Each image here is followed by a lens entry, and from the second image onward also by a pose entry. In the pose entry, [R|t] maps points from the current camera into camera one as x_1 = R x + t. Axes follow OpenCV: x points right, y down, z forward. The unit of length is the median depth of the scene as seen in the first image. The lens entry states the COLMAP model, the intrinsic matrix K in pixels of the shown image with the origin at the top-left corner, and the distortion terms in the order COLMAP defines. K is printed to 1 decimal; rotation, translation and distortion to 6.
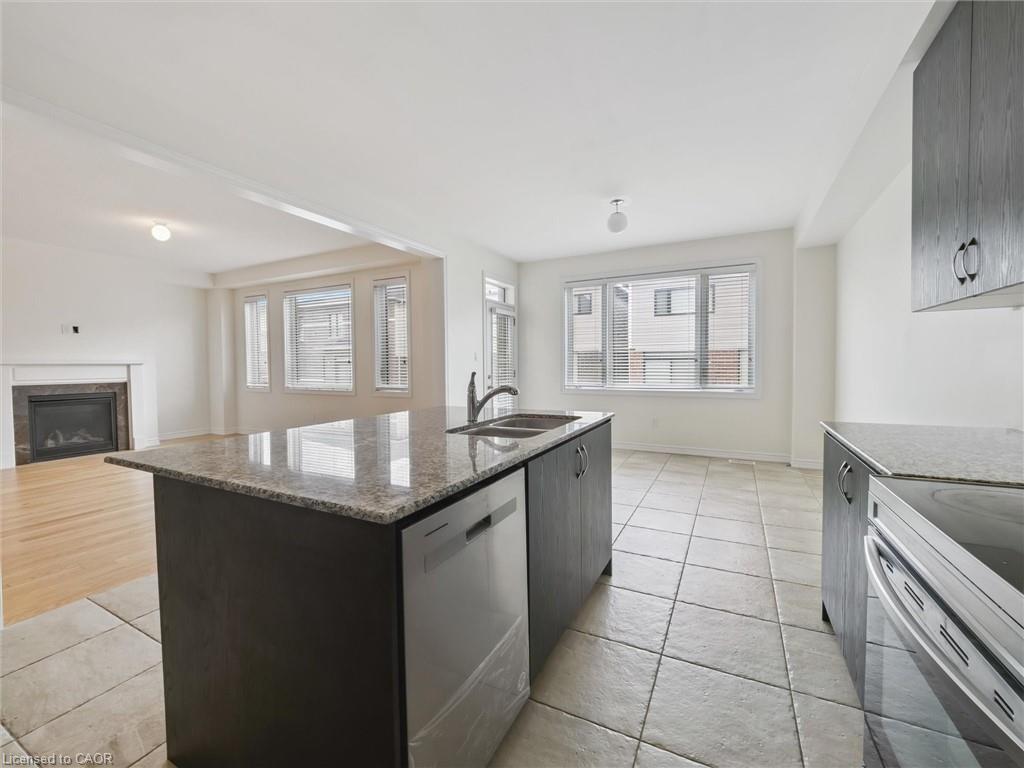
lens RADIAL K [[424.3, 0, 513.9], [0, 424.3, 377.6], [0, 0, 1]] dist [-0.003181, -0.000116]
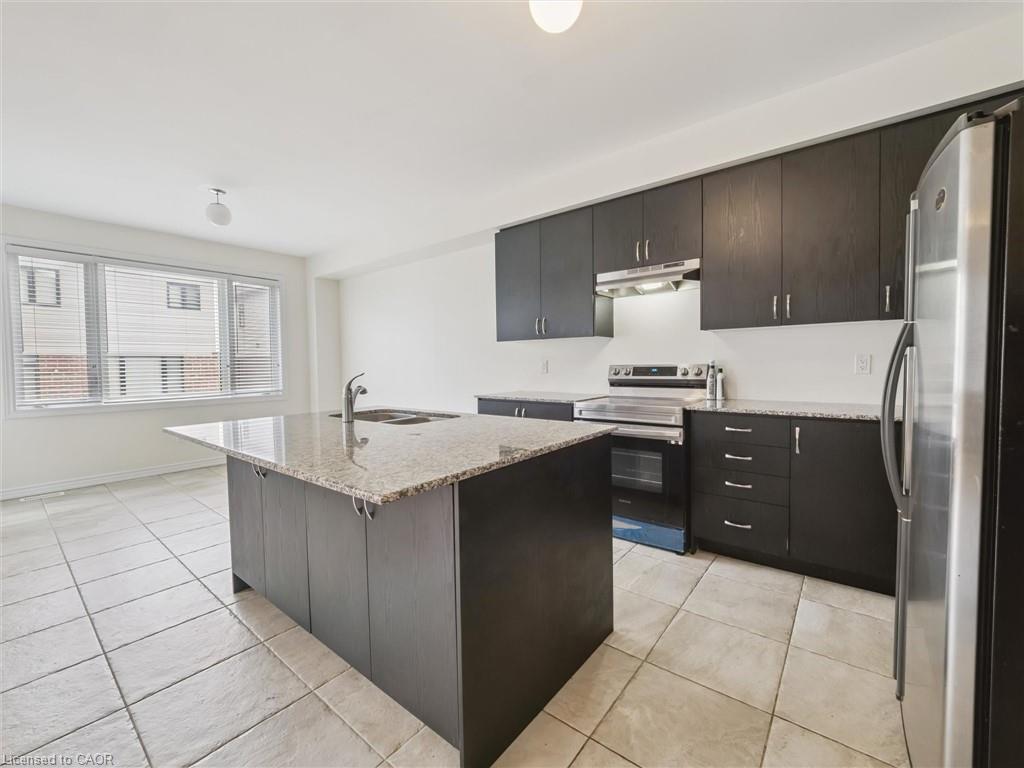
lens RADIAL K [[424.3, 0, 513.3], [0, 424.3, 380.6], [0, 0, 1]] dist [-0.003181, -0.000116]
pose [[0.210310, -0.032715, 0.977087, -1.291036], [0.046445, 0.998646, 0.023440, 0.003921], [-0.976531, 0.040451, 0.211544, 0.486763]]
